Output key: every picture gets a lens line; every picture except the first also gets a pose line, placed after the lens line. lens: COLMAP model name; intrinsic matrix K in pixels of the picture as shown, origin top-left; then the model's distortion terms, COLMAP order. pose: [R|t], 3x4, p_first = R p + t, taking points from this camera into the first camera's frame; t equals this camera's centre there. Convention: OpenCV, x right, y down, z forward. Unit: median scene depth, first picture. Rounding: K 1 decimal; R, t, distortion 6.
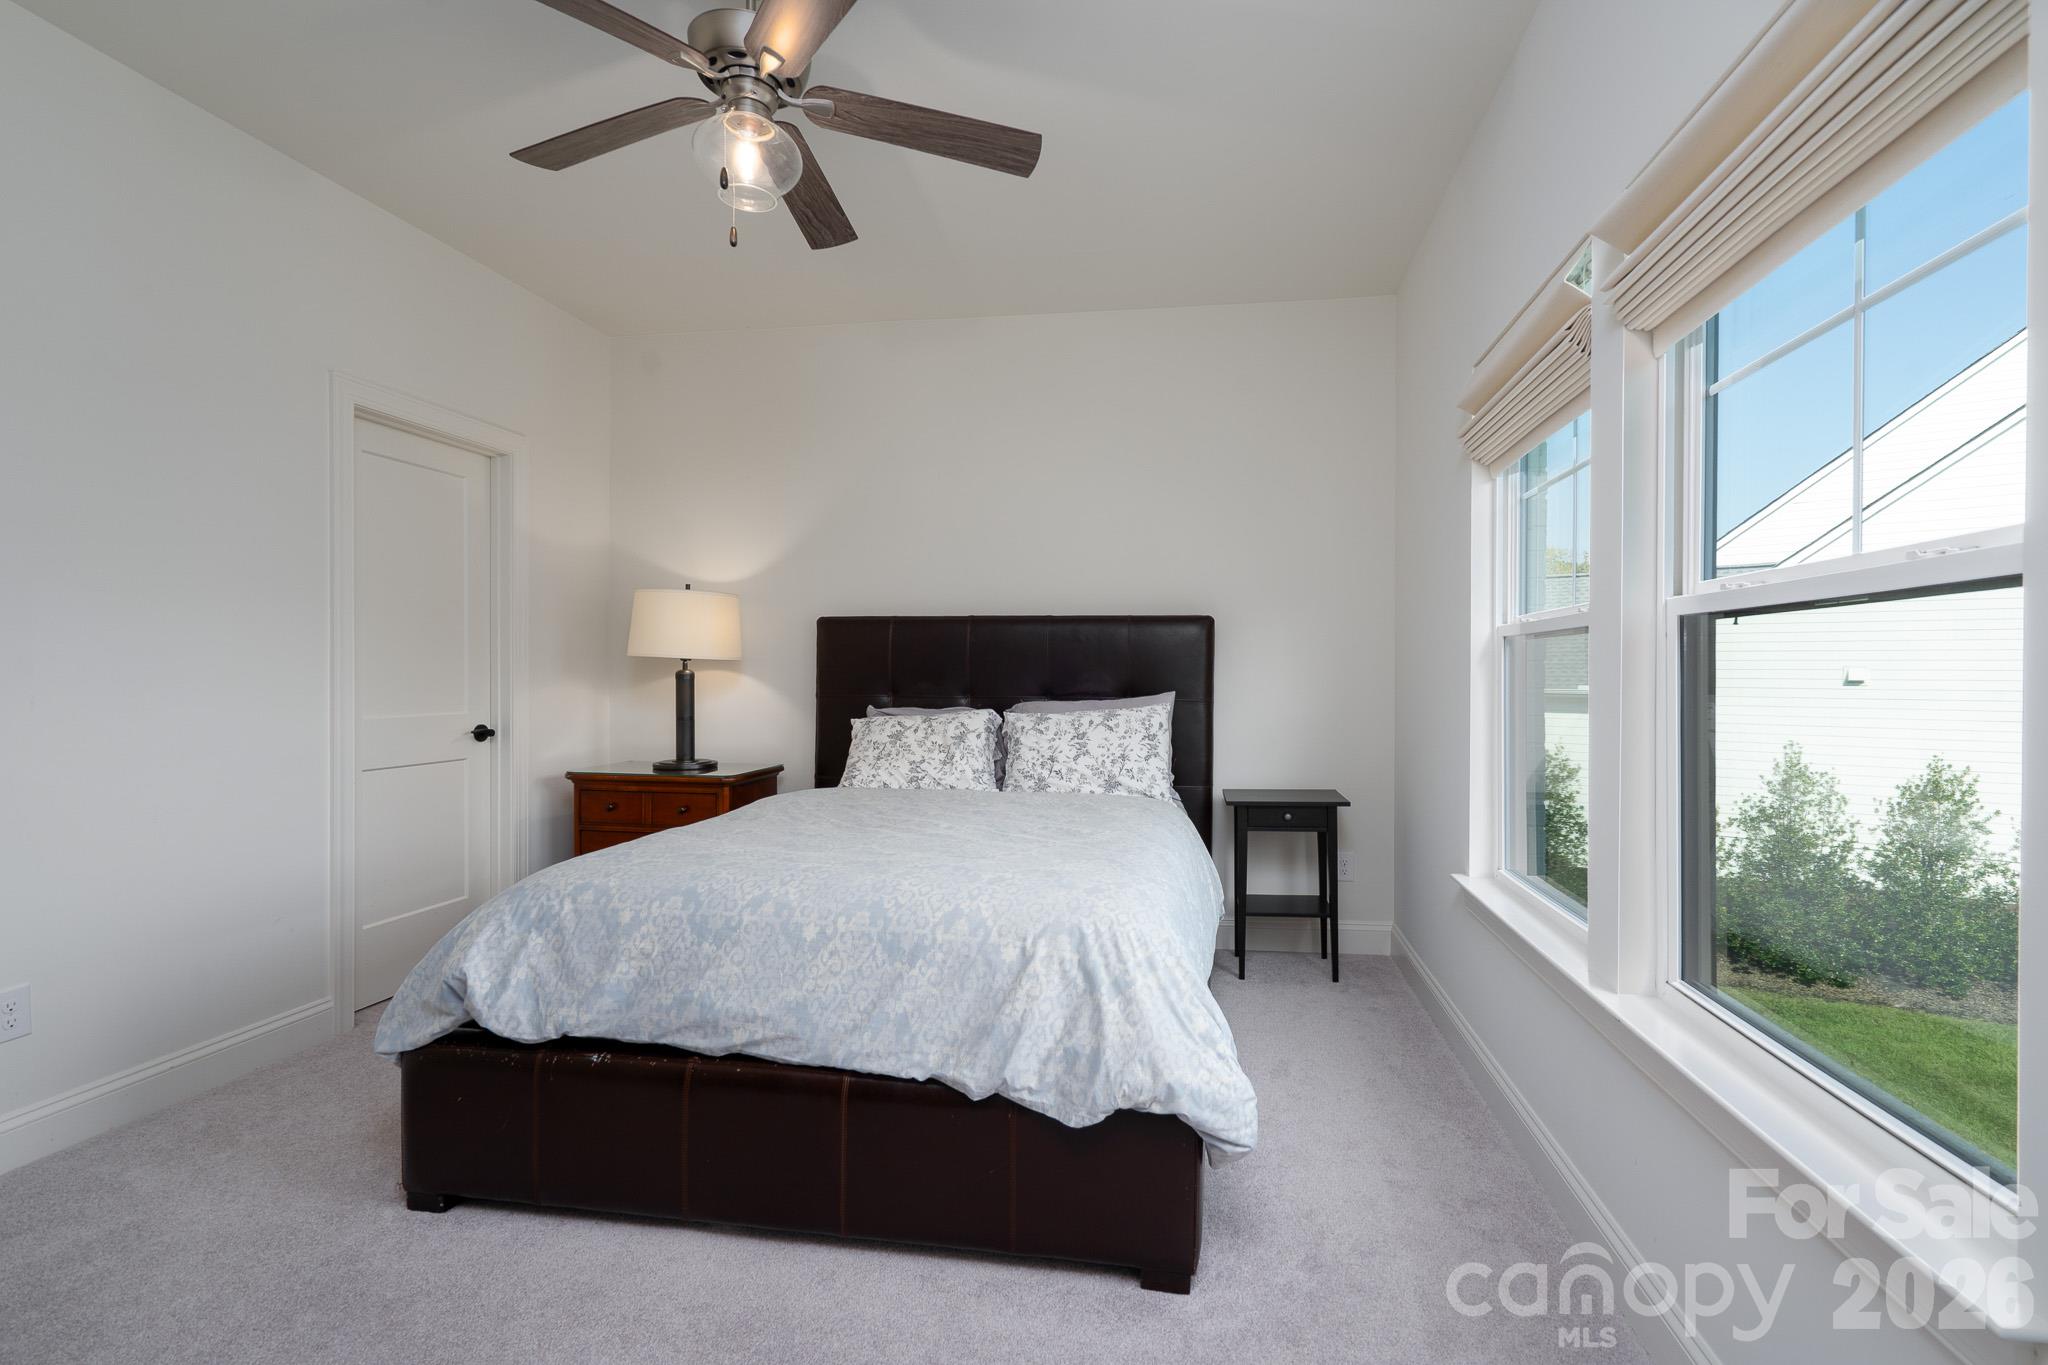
lens RADIAL K [[934.5, 0, 1075.8], [0, 934.5, 679.3], [0, 0, 1]] dist [-0.007174, 0.002398]
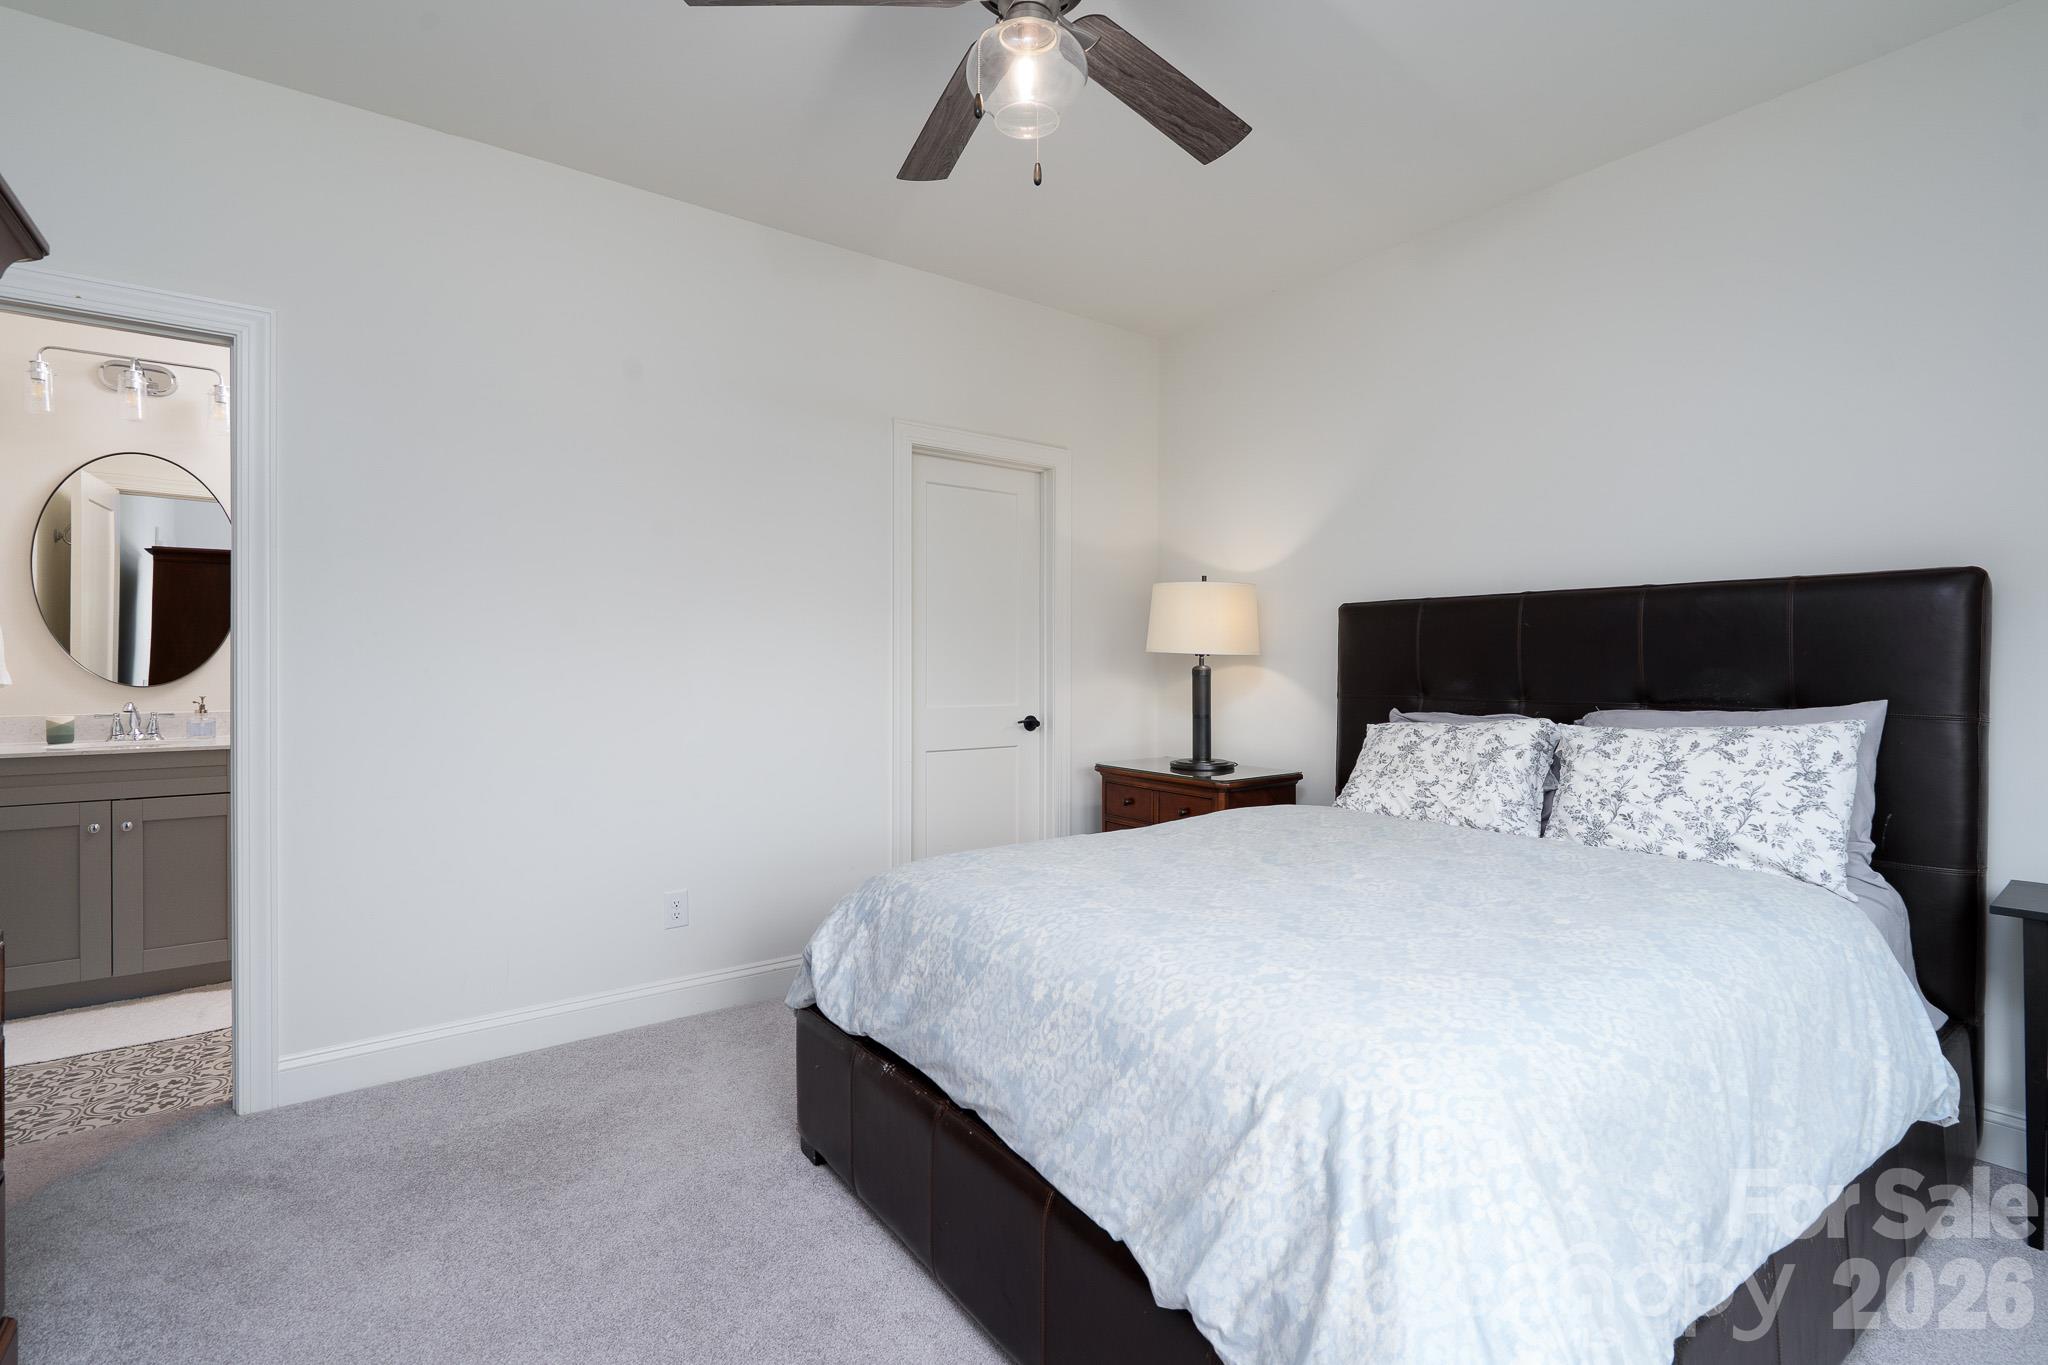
lens RADIAL K [[934.5, 0, 1011.5], [0, 934.5, 667.4], [0, 0, 1]] dist [-0.007174, 0.002398]
pose [[0.706968, -0.001859, -0.707244, 0.164667], [-0.003417, 0.999976, -0.006044, -0.002553], [0.707238, 0.006689, 0.706944, 0.251451]]
